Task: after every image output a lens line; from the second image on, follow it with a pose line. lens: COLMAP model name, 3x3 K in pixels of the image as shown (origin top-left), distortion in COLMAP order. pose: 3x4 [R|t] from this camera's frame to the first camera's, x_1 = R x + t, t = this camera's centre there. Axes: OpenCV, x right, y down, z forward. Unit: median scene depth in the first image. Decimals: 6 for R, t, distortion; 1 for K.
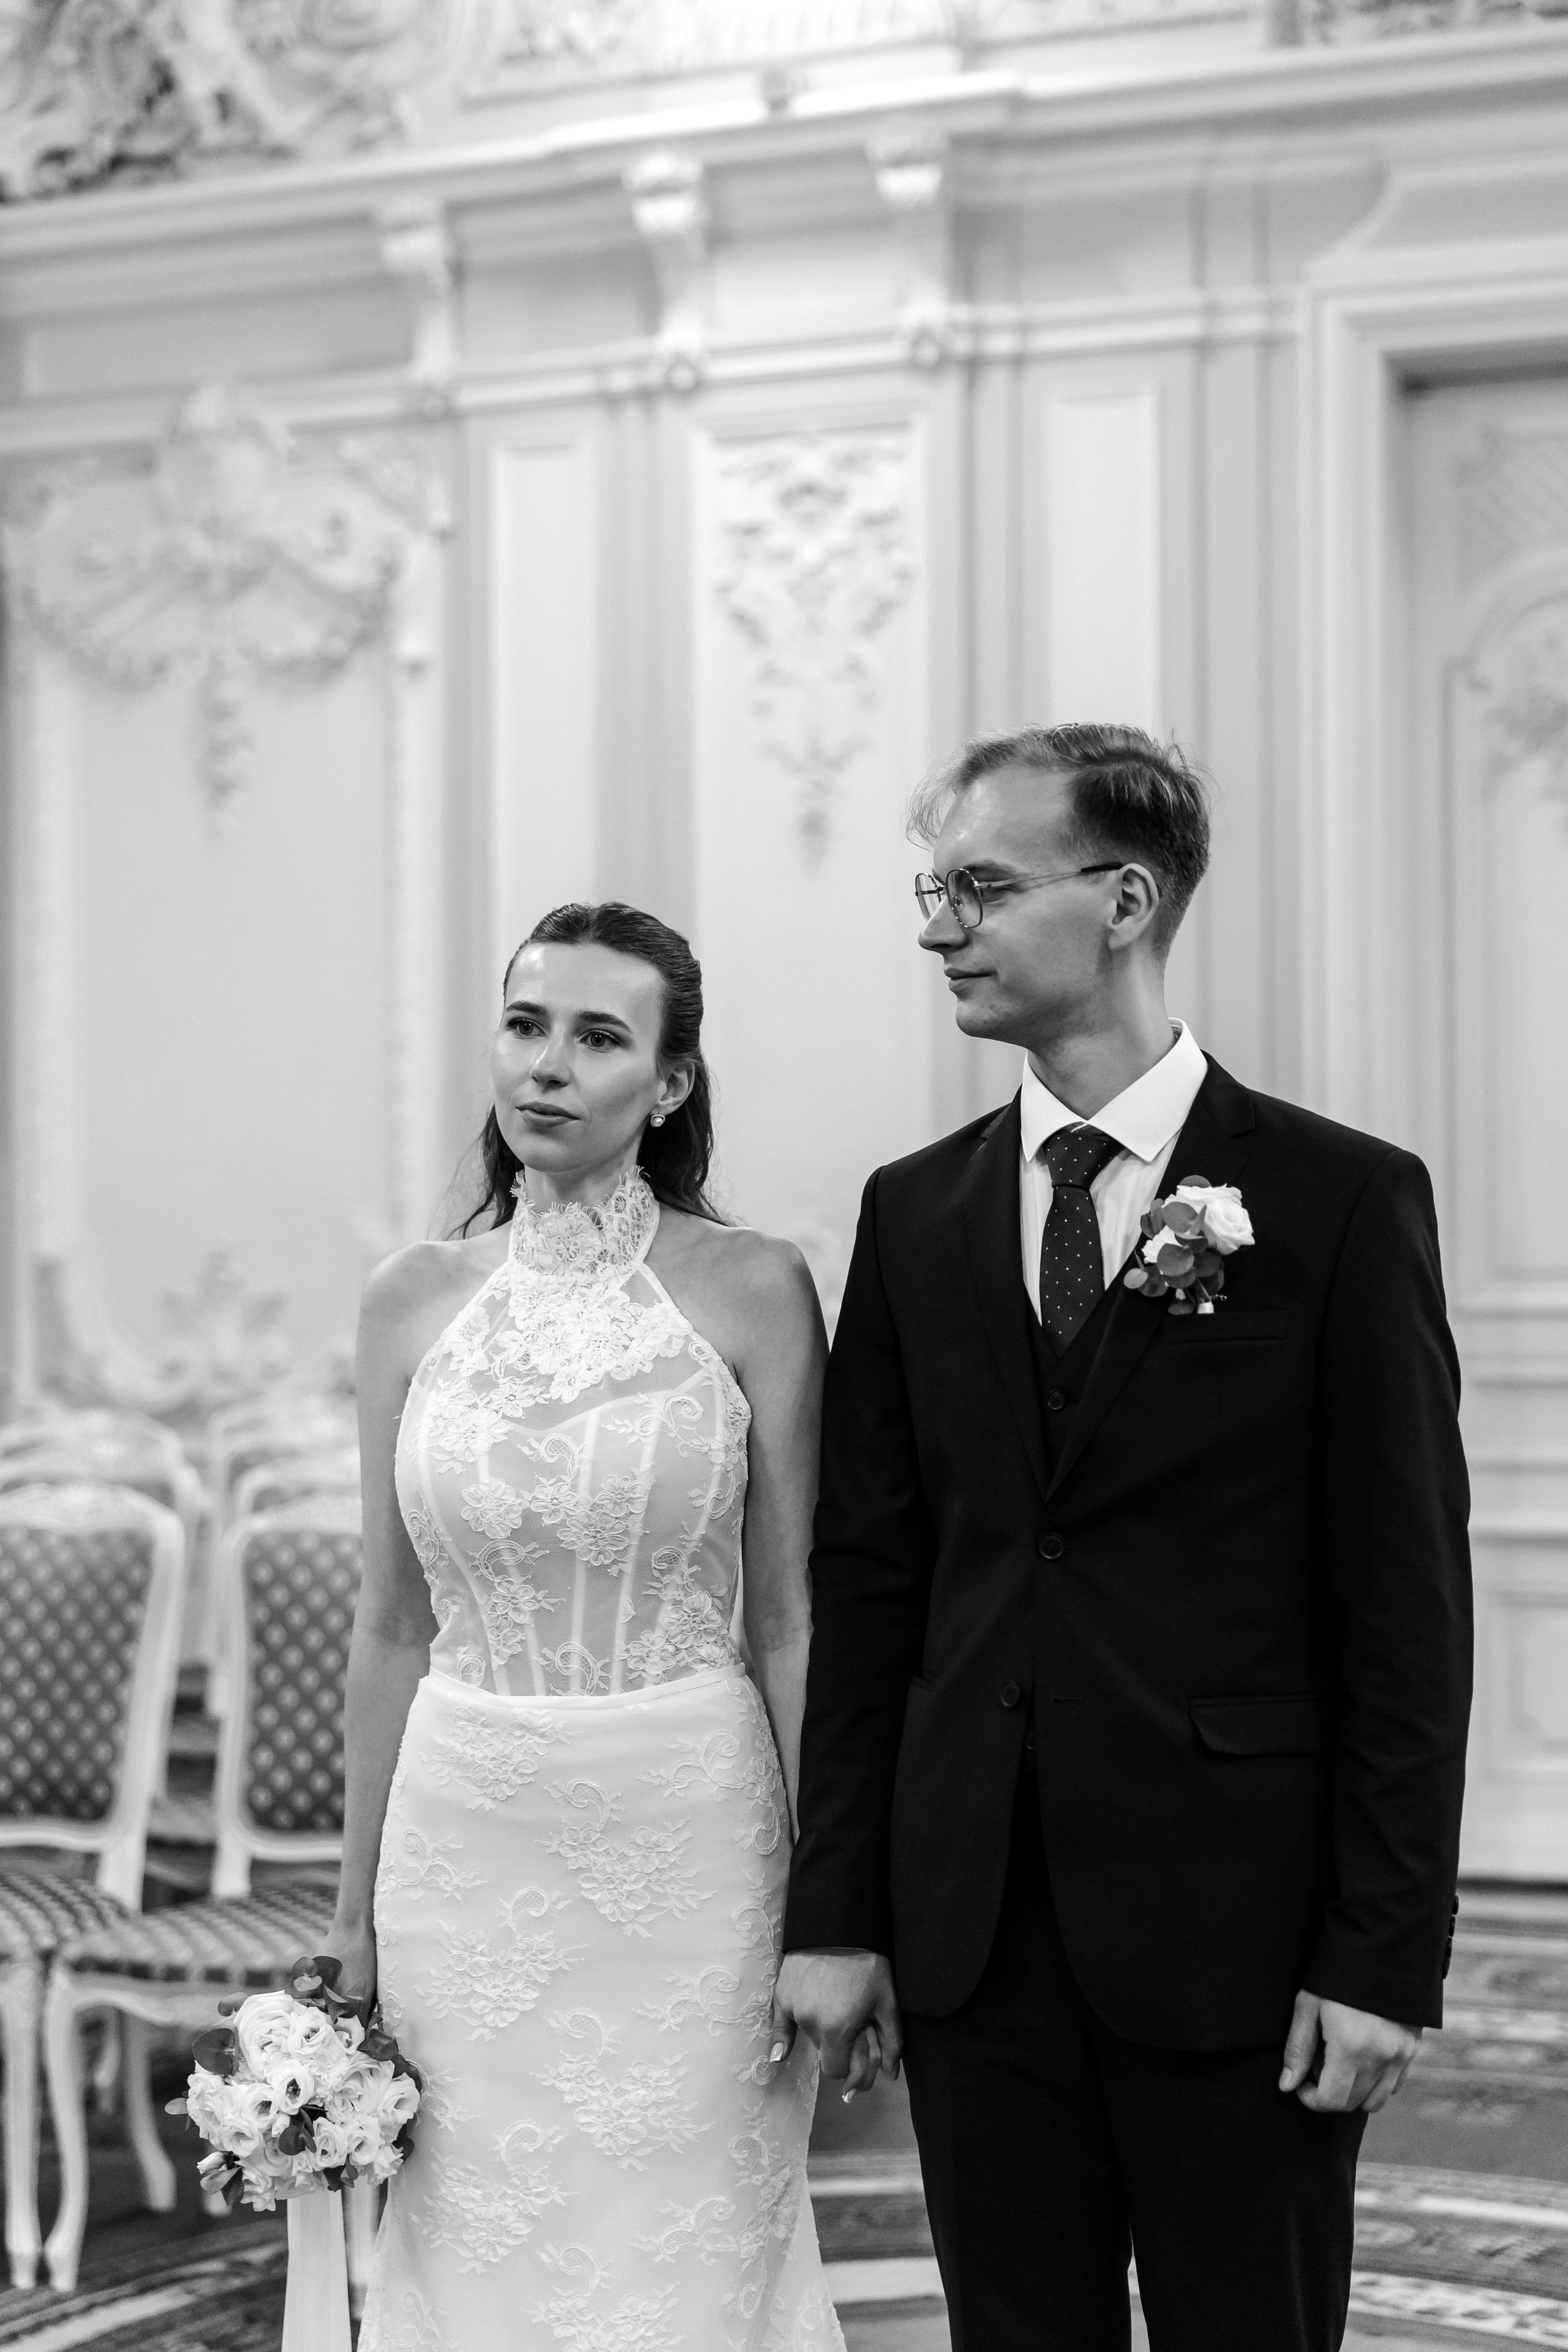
lens RADIAL K [[3653.0, 0, 758.3], [0, 3653.0, 1190.7], [0, 0, 1]] dist [0.019741, -0.112769]
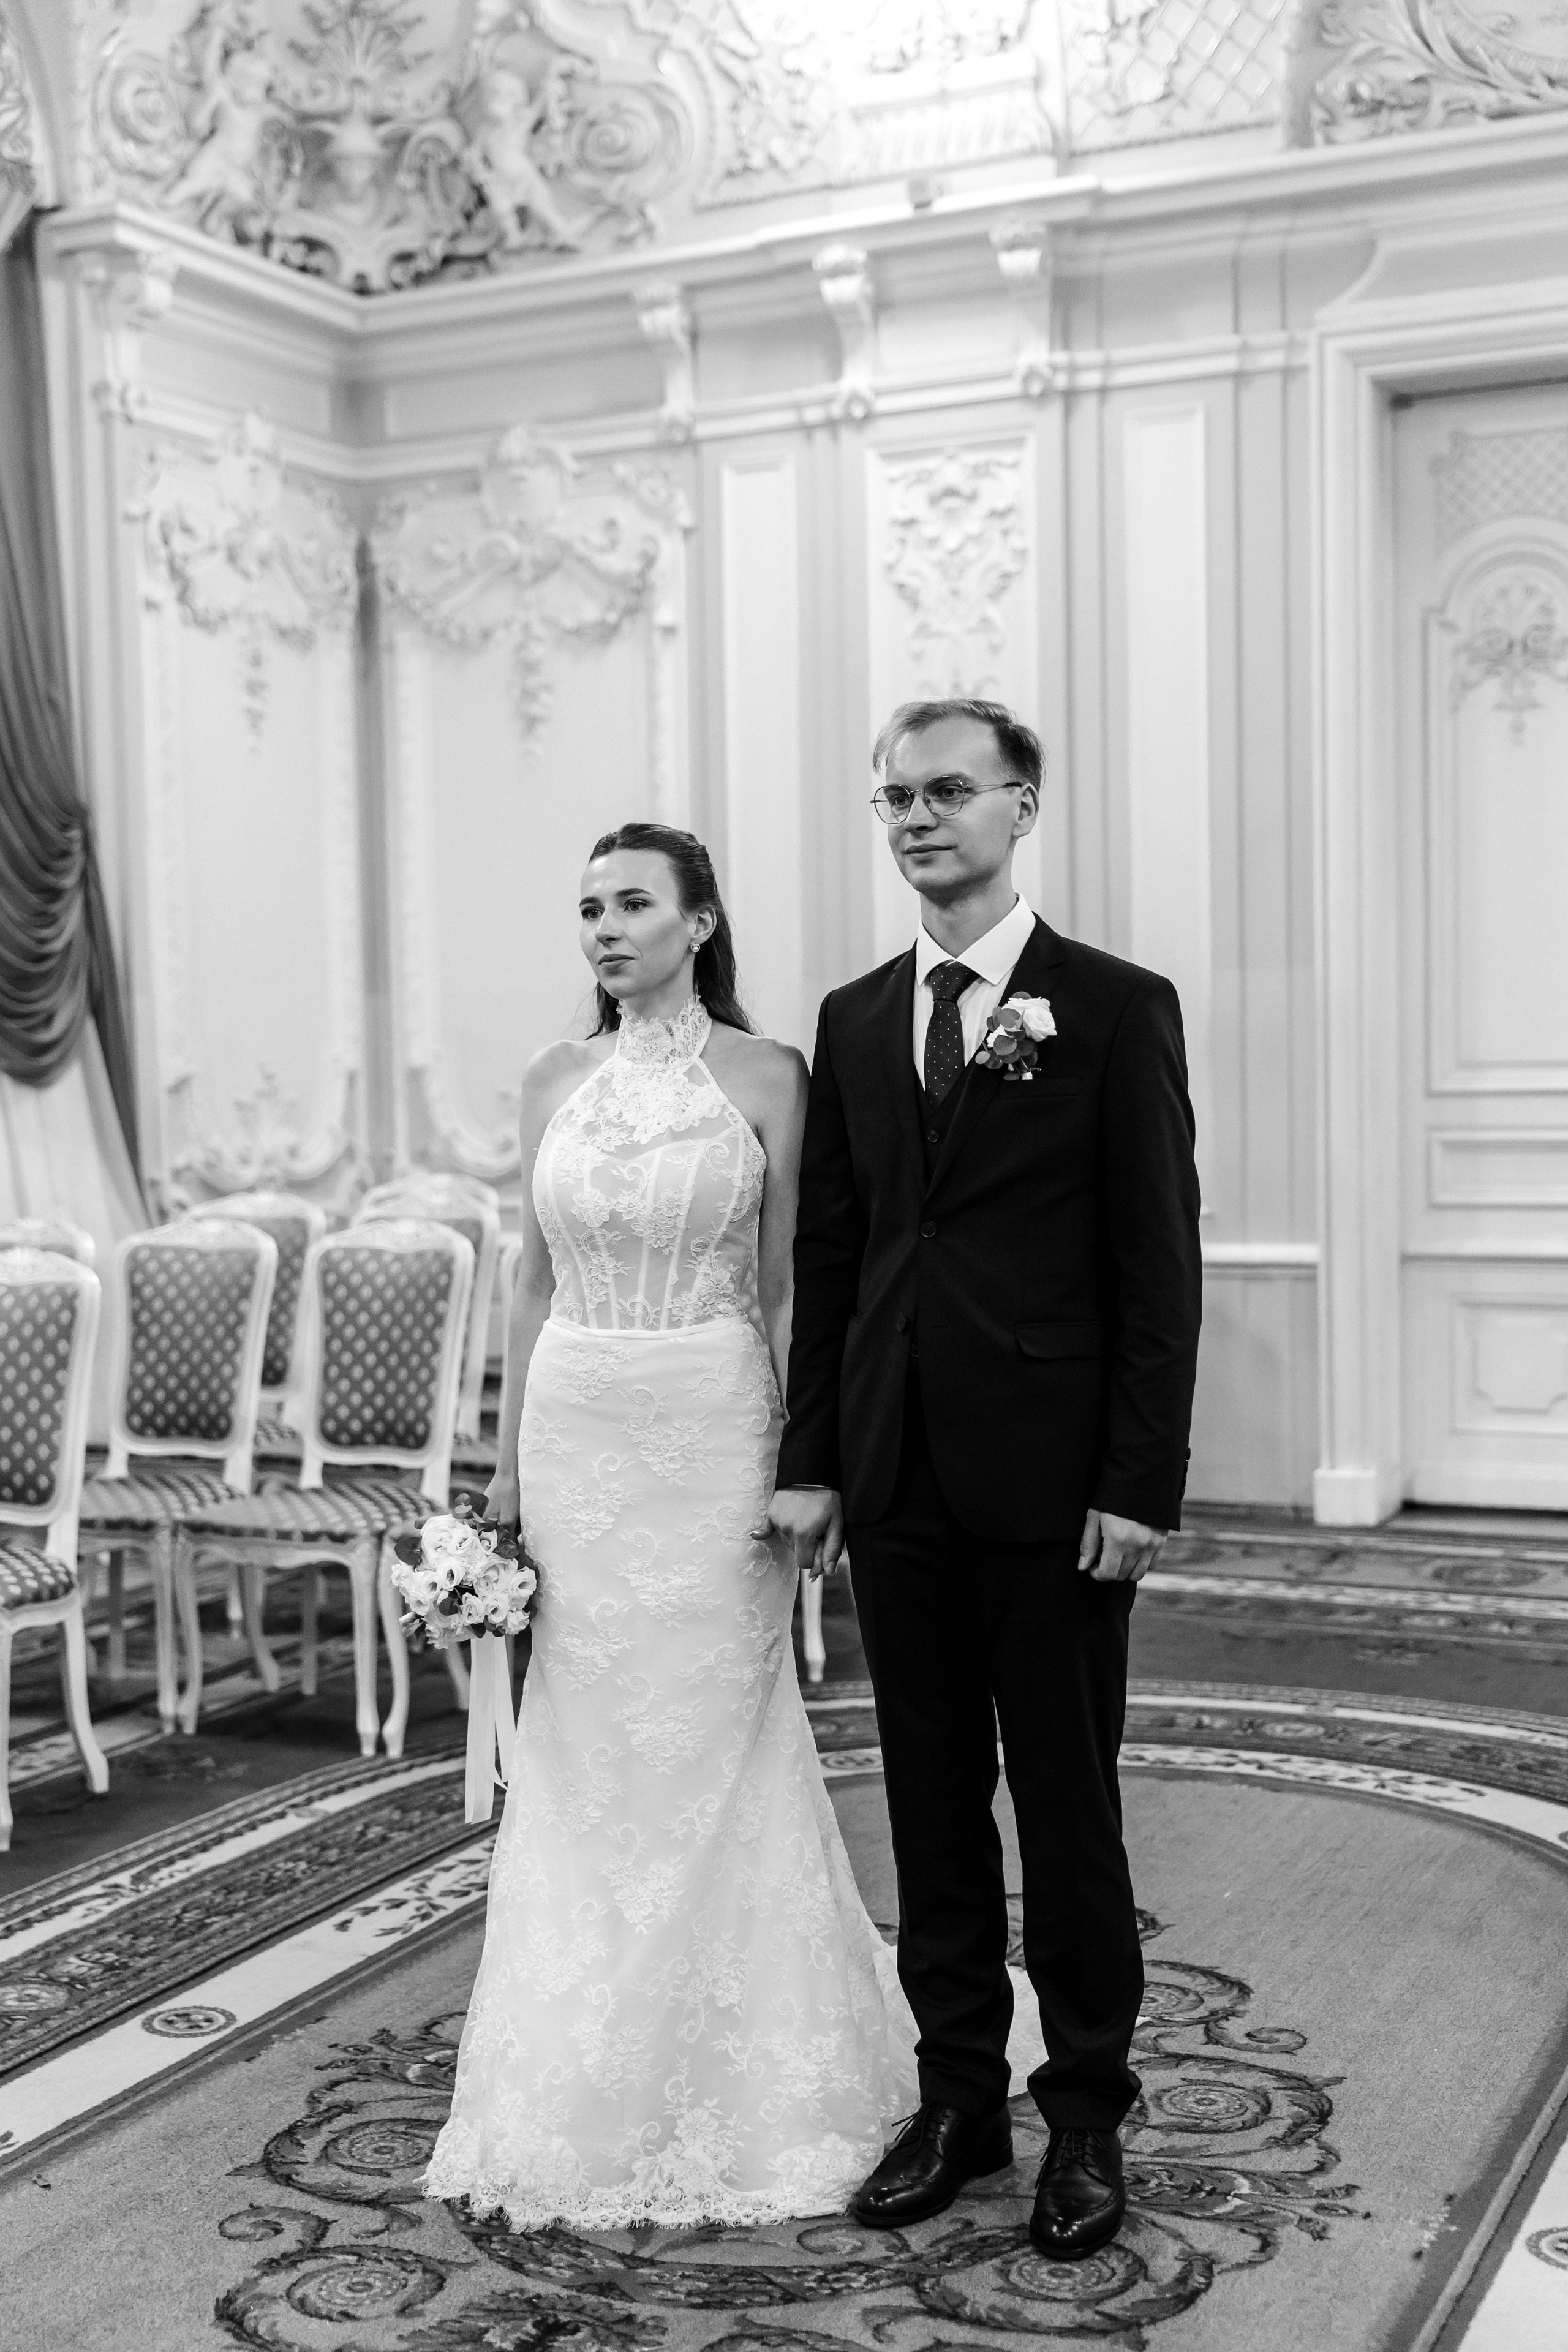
lens RADIAL K [[2887.9, 0, 784.0], [0, 2887.9, 1176.0], [0, 0, 1]] dist [0.019337, -0.004716]
pose [[0.996072, -0.009091, -0.088075, 0.045279], [0.013941, 0.998411, 0.054607, 0.001922], [0.087439, -0.055620, 0.994616, -0.087301]]
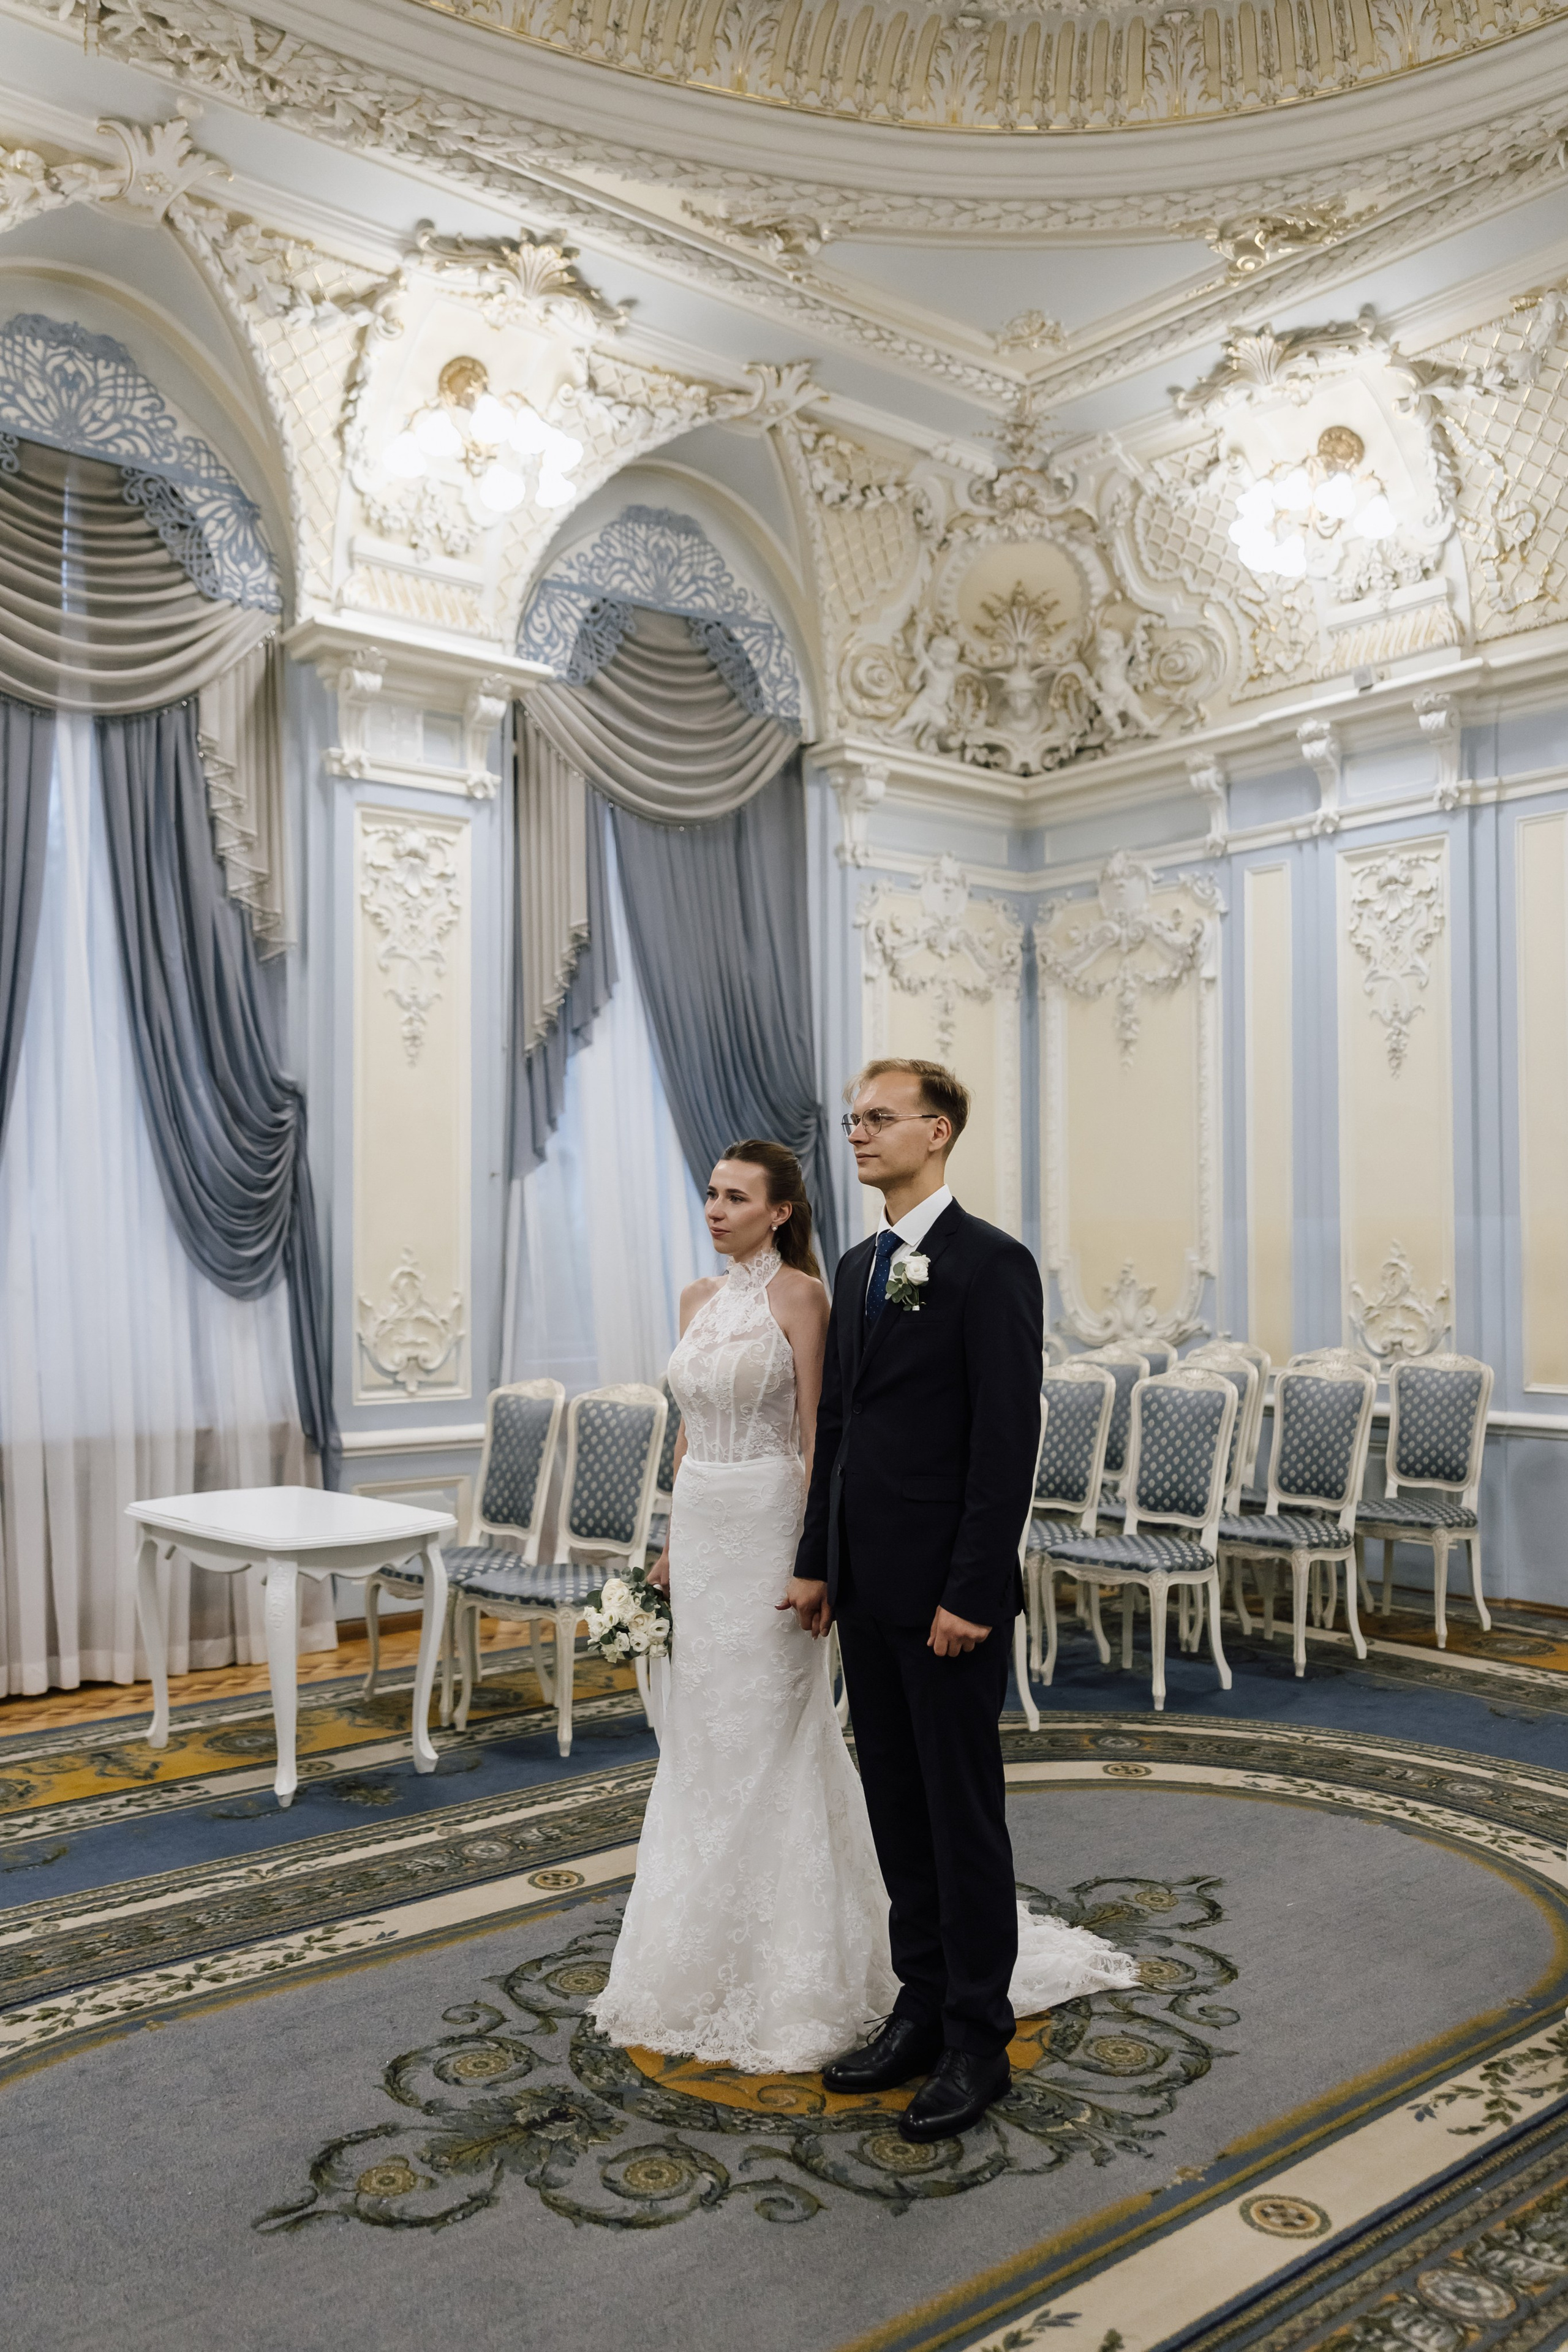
lens RADIAL K [[1888.9, 0, 784.0], [0, 1888.9, 1176.0], [0, 0, 1]] dist [0.004961, 0.003158]
pose [[0.877142, -0.011029, -0.480104, 0.215633], [-0.001849, 0.999651, -0.026341, -0.007352], [0.480227, 0.023992, 0.876816, -0.035673]]
